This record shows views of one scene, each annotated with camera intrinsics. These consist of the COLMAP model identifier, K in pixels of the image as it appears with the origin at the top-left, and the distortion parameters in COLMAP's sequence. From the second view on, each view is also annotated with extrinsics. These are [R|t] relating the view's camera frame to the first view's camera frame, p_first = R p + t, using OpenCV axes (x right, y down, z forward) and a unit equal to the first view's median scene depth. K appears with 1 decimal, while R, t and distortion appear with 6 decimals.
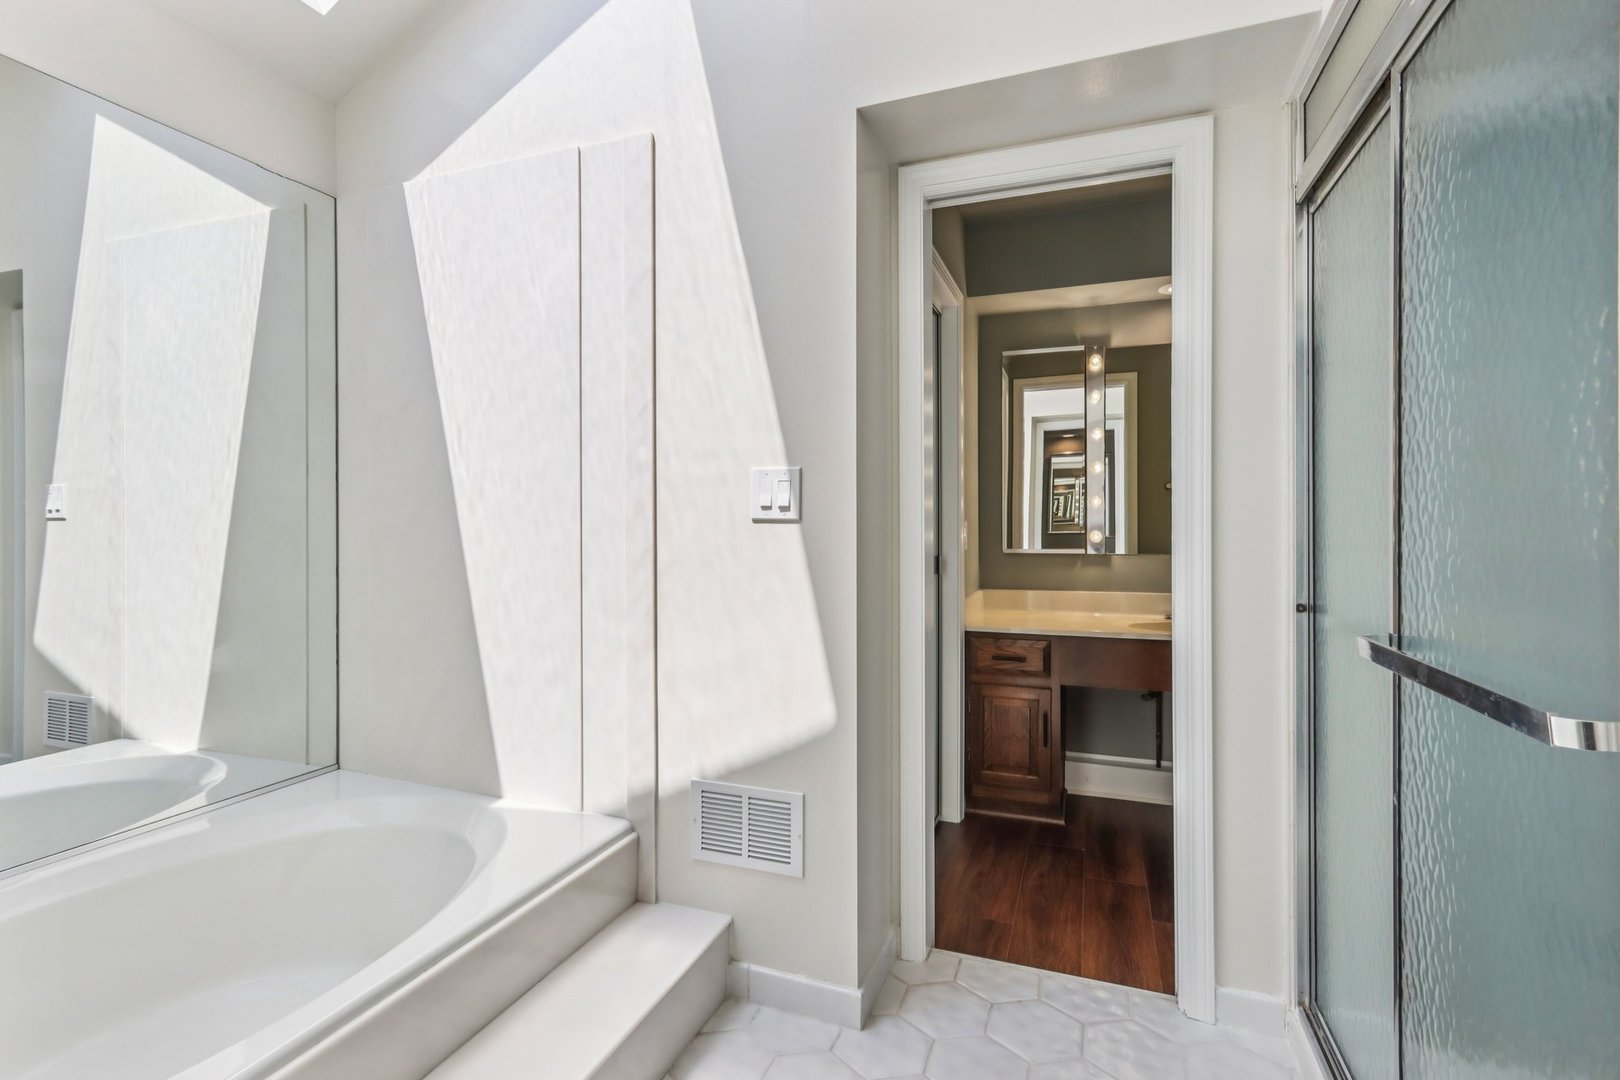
lens RADIAL K [[757.5, 0, 810.0], [0, 757.5, 540.0], [0, 0, 1]] dist [-0.002431, 0.008714]
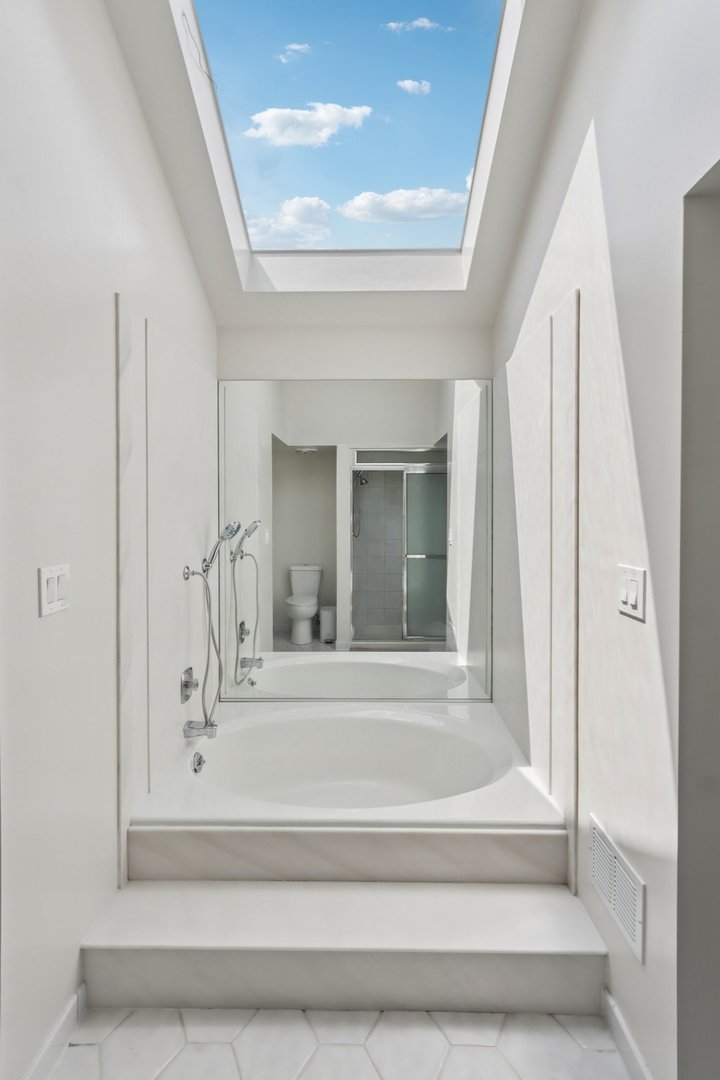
lens RADIAL K [[505.0, 0, 360.0], [0, 505.0, 540.0], [0, 0, 1]] dist [-0.002431, 0.008714]
pose [[0.348825, 0.035062, -0.936532, 0.465288], [-0.014238, 0.999383, 0.032112, -0.144114], [0.937080, 0.002133, 0.349109, 0.377405]]
